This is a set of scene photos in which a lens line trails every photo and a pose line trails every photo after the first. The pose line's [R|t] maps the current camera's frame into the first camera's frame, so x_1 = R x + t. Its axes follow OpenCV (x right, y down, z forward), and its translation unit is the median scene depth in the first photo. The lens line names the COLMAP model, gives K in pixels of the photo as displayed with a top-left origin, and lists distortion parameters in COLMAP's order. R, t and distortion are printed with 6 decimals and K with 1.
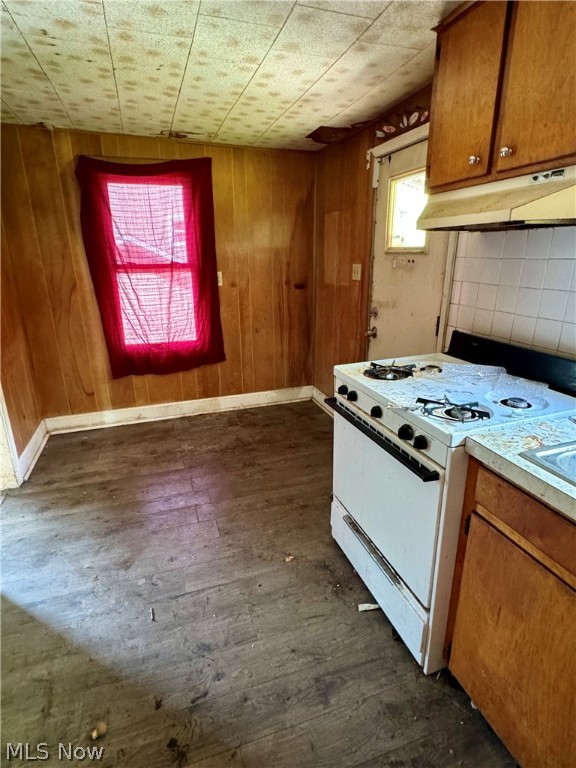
lens RADIAL K [[411.2, 0, 288.9], [0, 411.2, 384.8], [0, 0, 1]] dist [-0.003502, -0.000555]
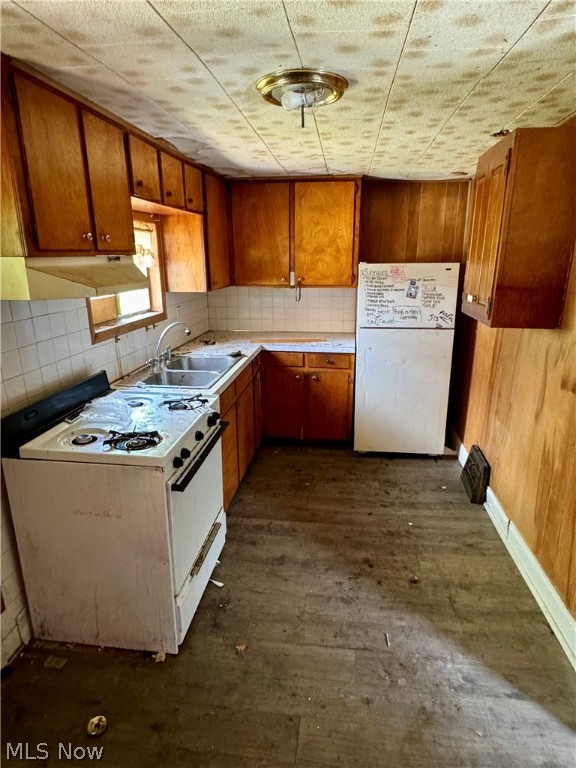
lens RADIAL K [[445.8, 0, 291.0], [0, 445.8, 384.5], [0, 0, 1]] dist [-0.005510, -0.001317]
pose [[-0.899937, -0.110691, 0.421735, -0.582740], [0.144724, 0.836572, 0.528396, -0.729494], [-0.411300, 0.536559, -0.736842, 1.785420]]
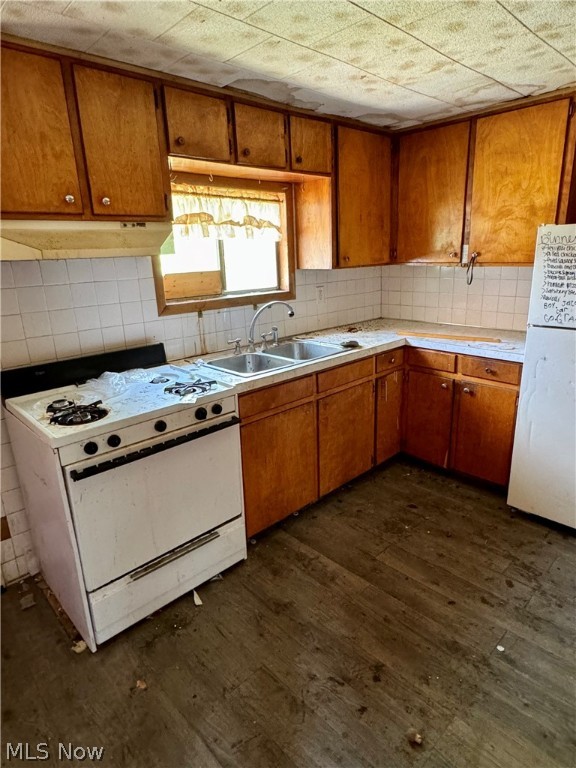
lens RADIAL K [[445.8, 0, 292.7], [0, 445.8, 383.1], [0, 0, 1]] dist [-0.005510, -0.001317]
pose [[-0.432698, -0.234245, 0.870576, -0.911330], [0.310683, 0.867759, 0.387904, -0.371336], [-0.846315, 0.438319, -0.302701, 1.007398]]
